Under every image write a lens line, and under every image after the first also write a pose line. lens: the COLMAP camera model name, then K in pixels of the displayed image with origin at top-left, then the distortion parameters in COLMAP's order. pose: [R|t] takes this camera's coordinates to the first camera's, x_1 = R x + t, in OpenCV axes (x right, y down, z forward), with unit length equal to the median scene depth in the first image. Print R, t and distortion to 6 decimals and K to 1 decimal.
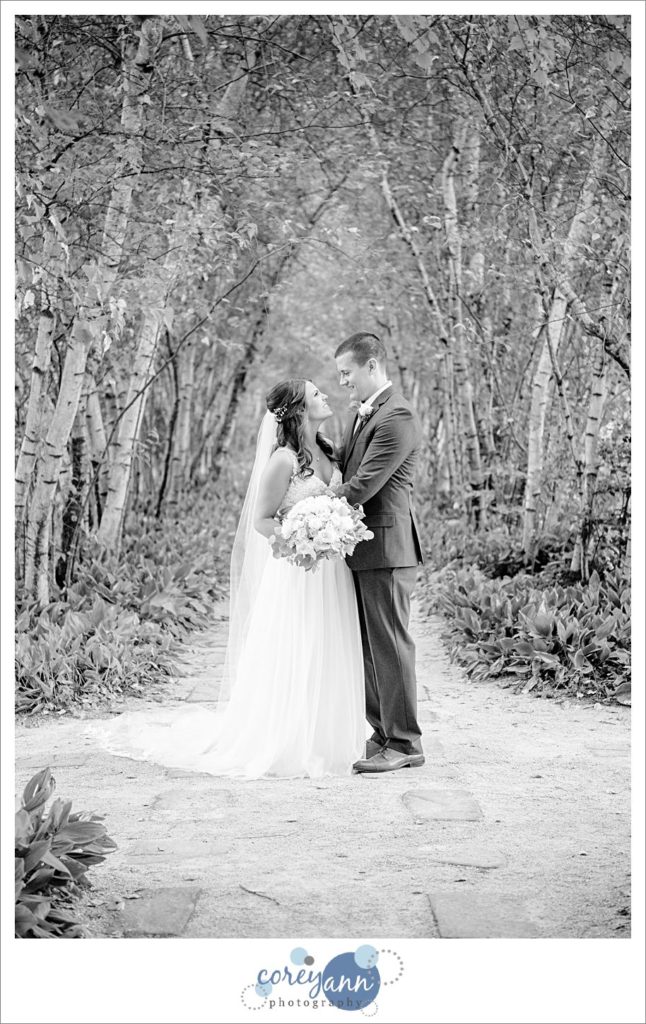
lens RADIAL K [[1980.4, 0, 325.2], [0, 1980.4, 492.5], [0, 0, 1]] dist [0.481724, 2.928516]
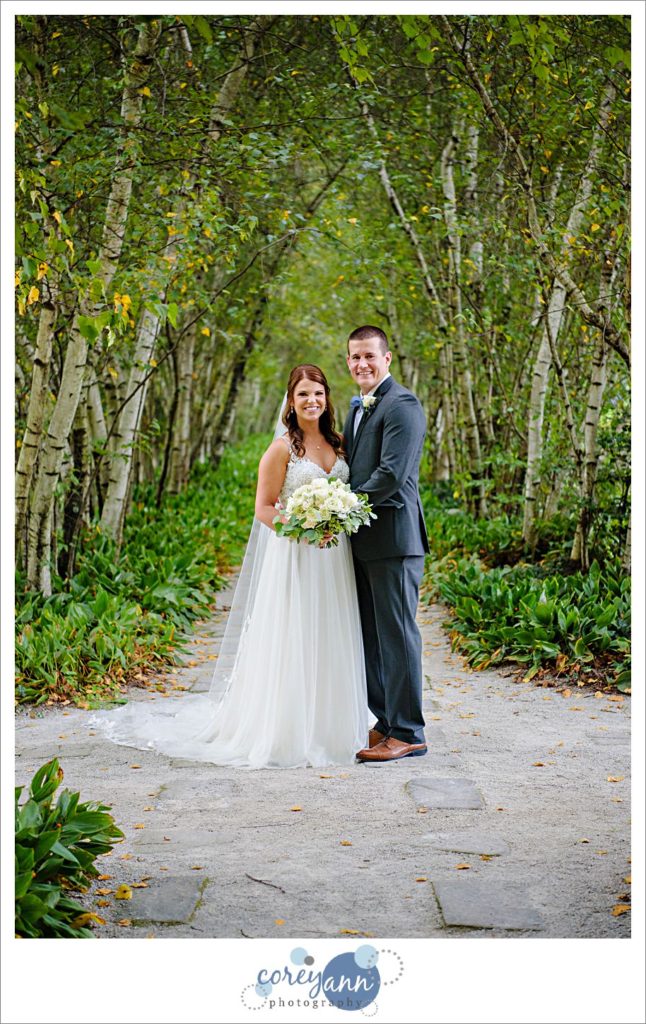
lens RADIAL K [[1980.4, 0, 325.2], [0, 1980.4, 492.5], [0, 0, 1]] dist [0.481724, 2.928516]
pose [[0.999990, -0.004453, 0.000375, -0.000753], [0.004451, 0.999974, 0.005720, -0.000788], [-0.000400, -0.005718, 0.999984, -0.003232]]
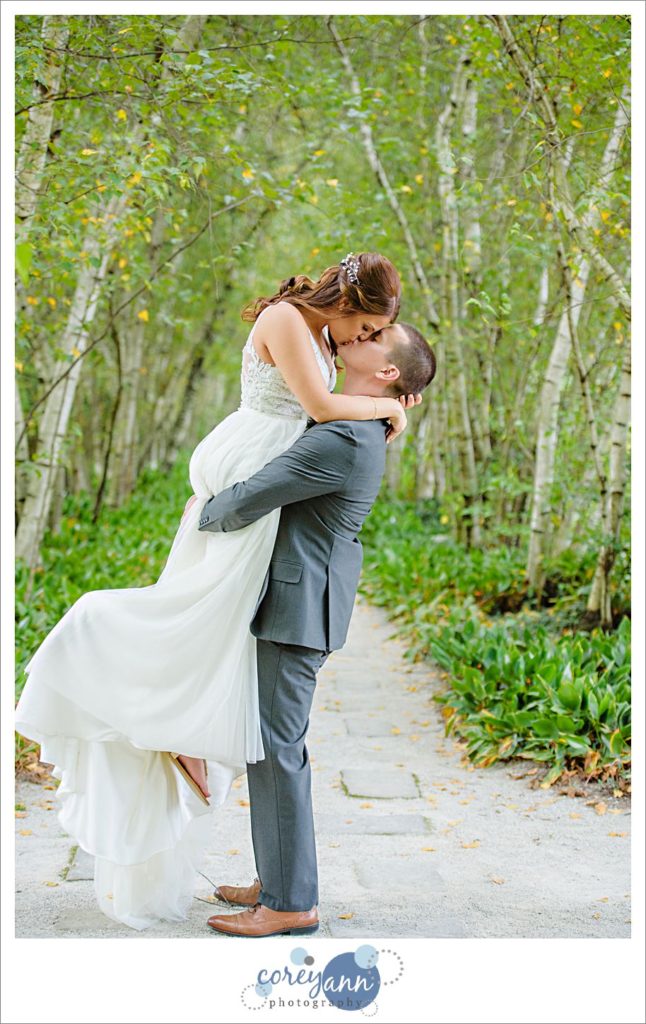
lens RADIAL K [[2160.2, 0, 323.0], [0, 2160.2, 512.0], [0, 0, 1]] dist [0.000920, 0.045977]
pose [[0.999611, 0.023613, 0.014869, 0.000434], [-0.023763, 0.999668, 0.009970, -0.007378], [-0.014629, -0.010319, 0.999840, 0.124334]]
